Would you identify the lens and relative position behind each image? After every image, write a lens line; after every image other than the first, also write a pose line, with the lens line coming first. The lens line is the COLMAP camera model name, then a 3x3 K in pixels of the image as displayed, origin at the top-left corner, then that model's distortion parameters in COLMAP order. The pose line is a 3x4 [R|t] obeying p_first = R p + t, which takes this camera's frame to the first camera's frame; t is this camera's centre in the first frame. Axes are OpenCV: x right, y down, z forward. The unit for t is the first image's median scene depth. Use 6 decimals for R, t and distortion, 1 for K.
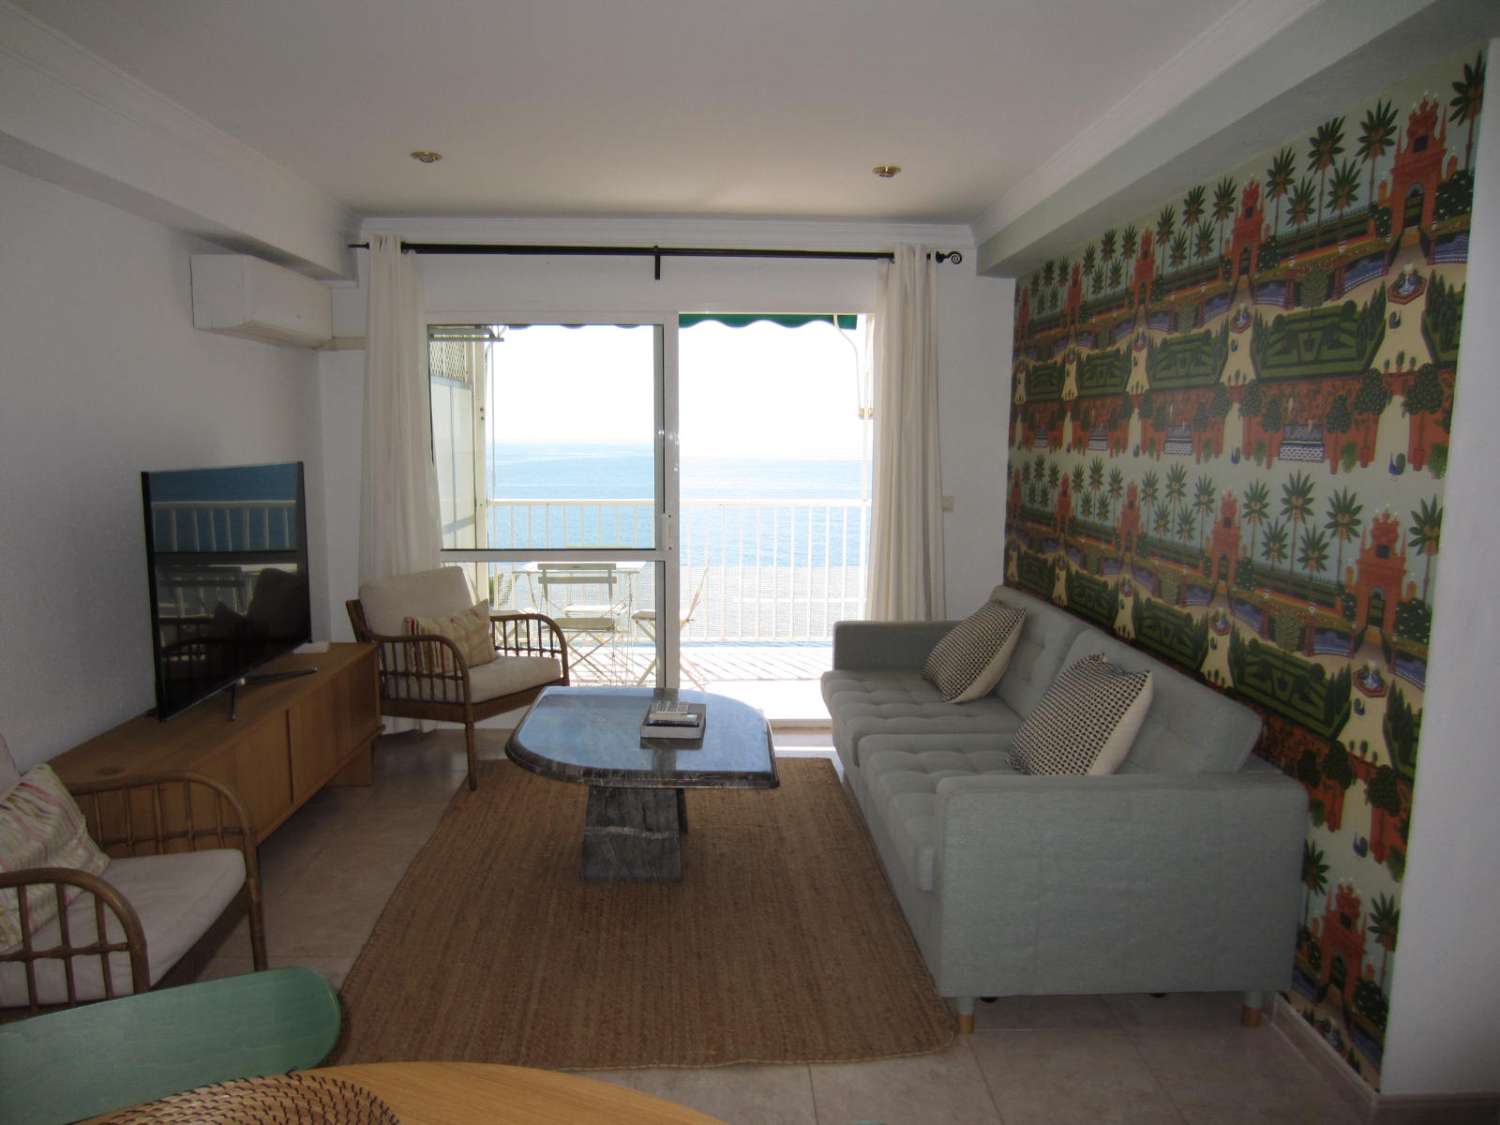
lens RADIAL K [[1051.7, 0, 753.1], [0, 1051.7, 567.8], [0, 0, 1]] dist [-0.041226, 0.018465]
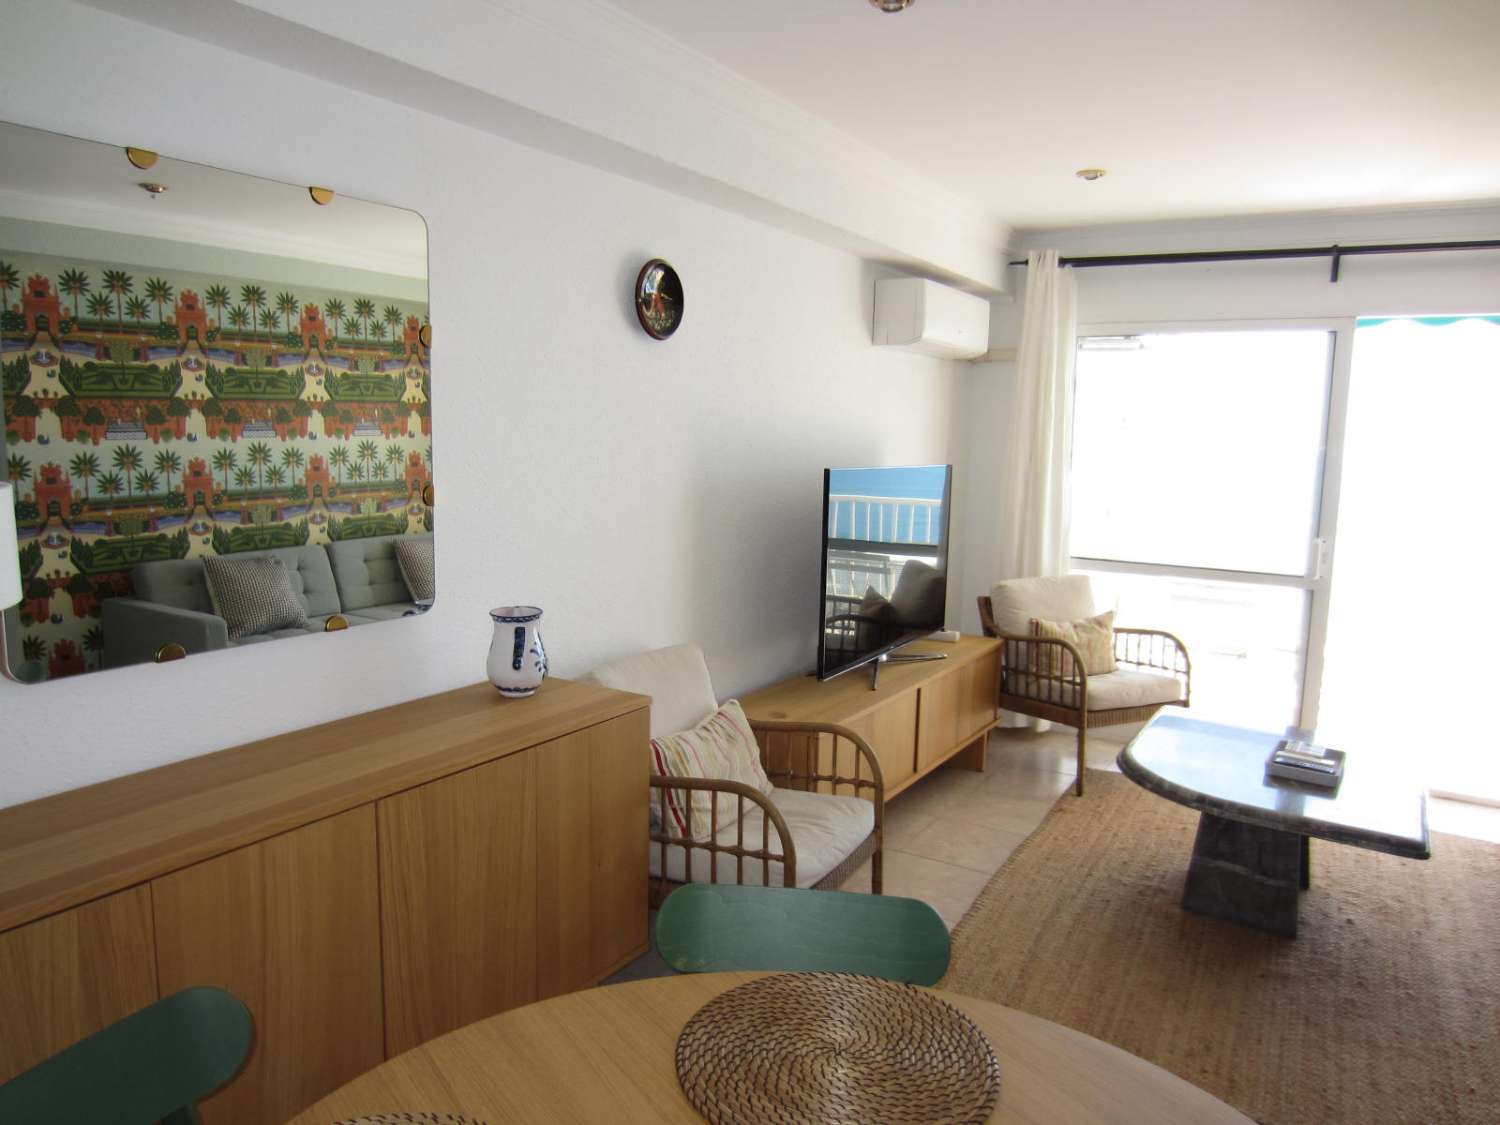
lens RADIAL K [[1051.7, 0, 755.3], [0, 1051.7, 556.2], [0, 0, 1]] dist [-0.041226, 0.018465]
pose [[0.833229, 0.085696, -0.546247, 0.004897], [-0.095812, 0.995349, 0.010003, 0.002149], [0.544564, 0.044003, 0.837564, -0.034037]]
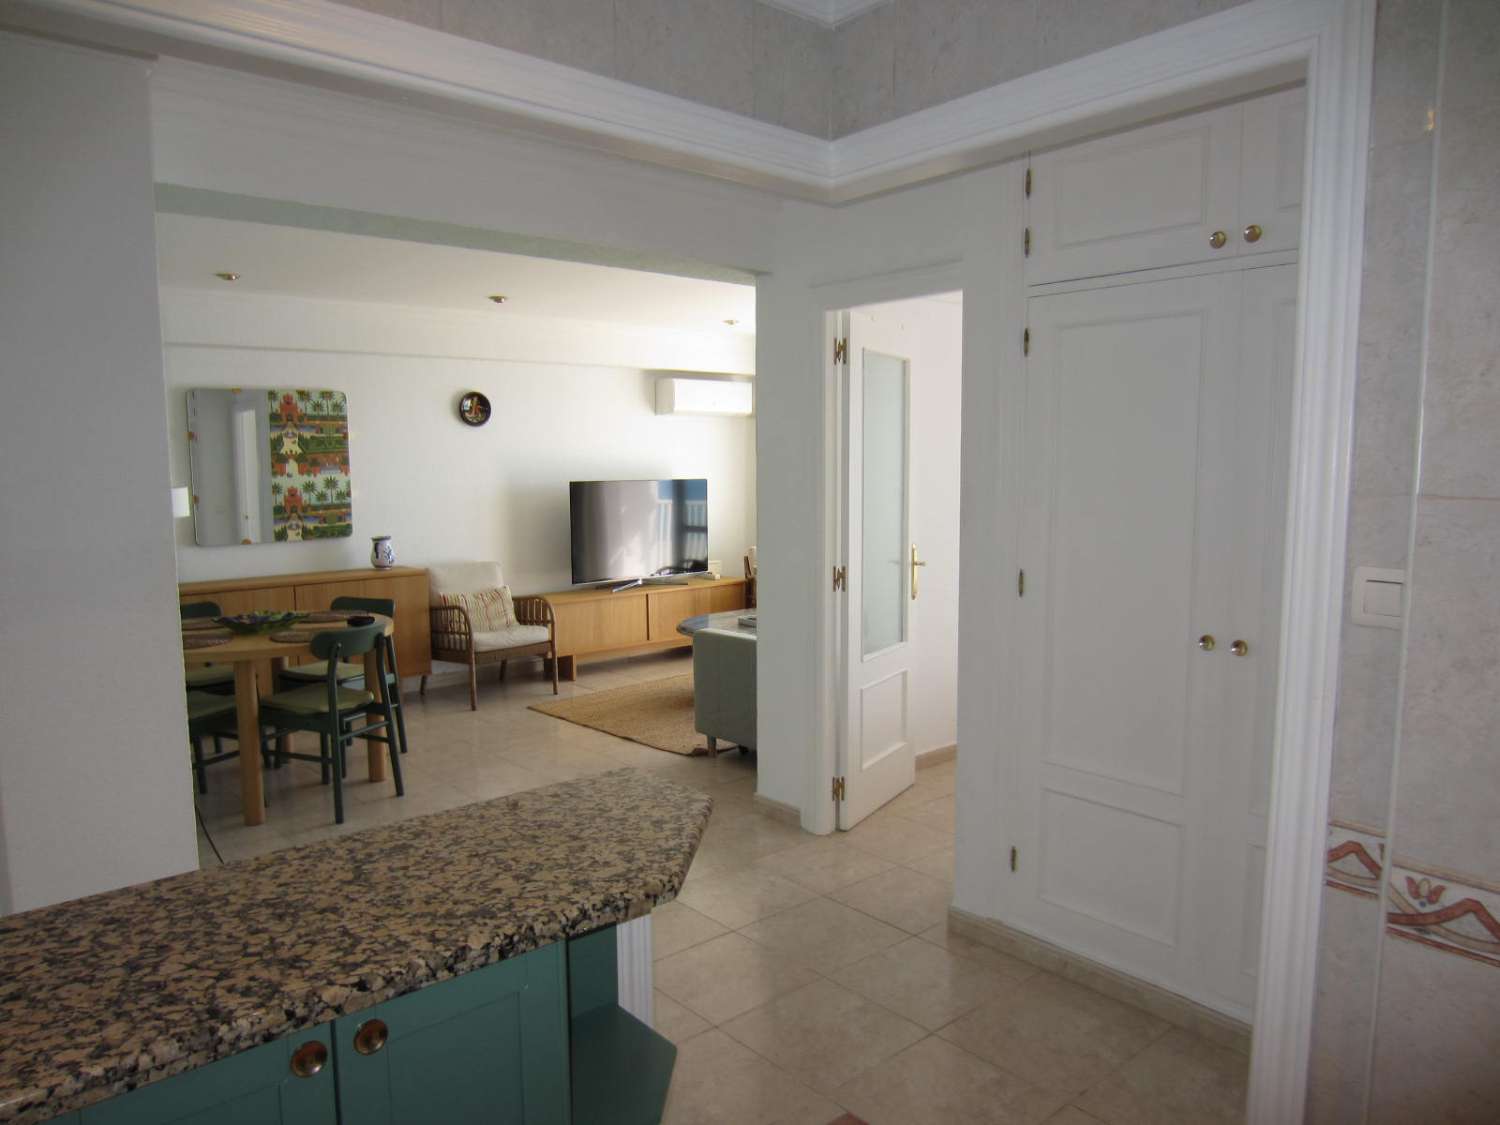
lens RADIAL K [[1051.7, 0, 742.2], [0, 1051.7, 564.1], [0, 0, 1]] dist [-0.041226, 0.018465]
pose [[0.626512, 0.081457, -0.775144, 0.705870], [-0.102182, 0.994524, 0.021921, 0.003196], [0.772685, 0.065472, 0.631405, -0.124263]]
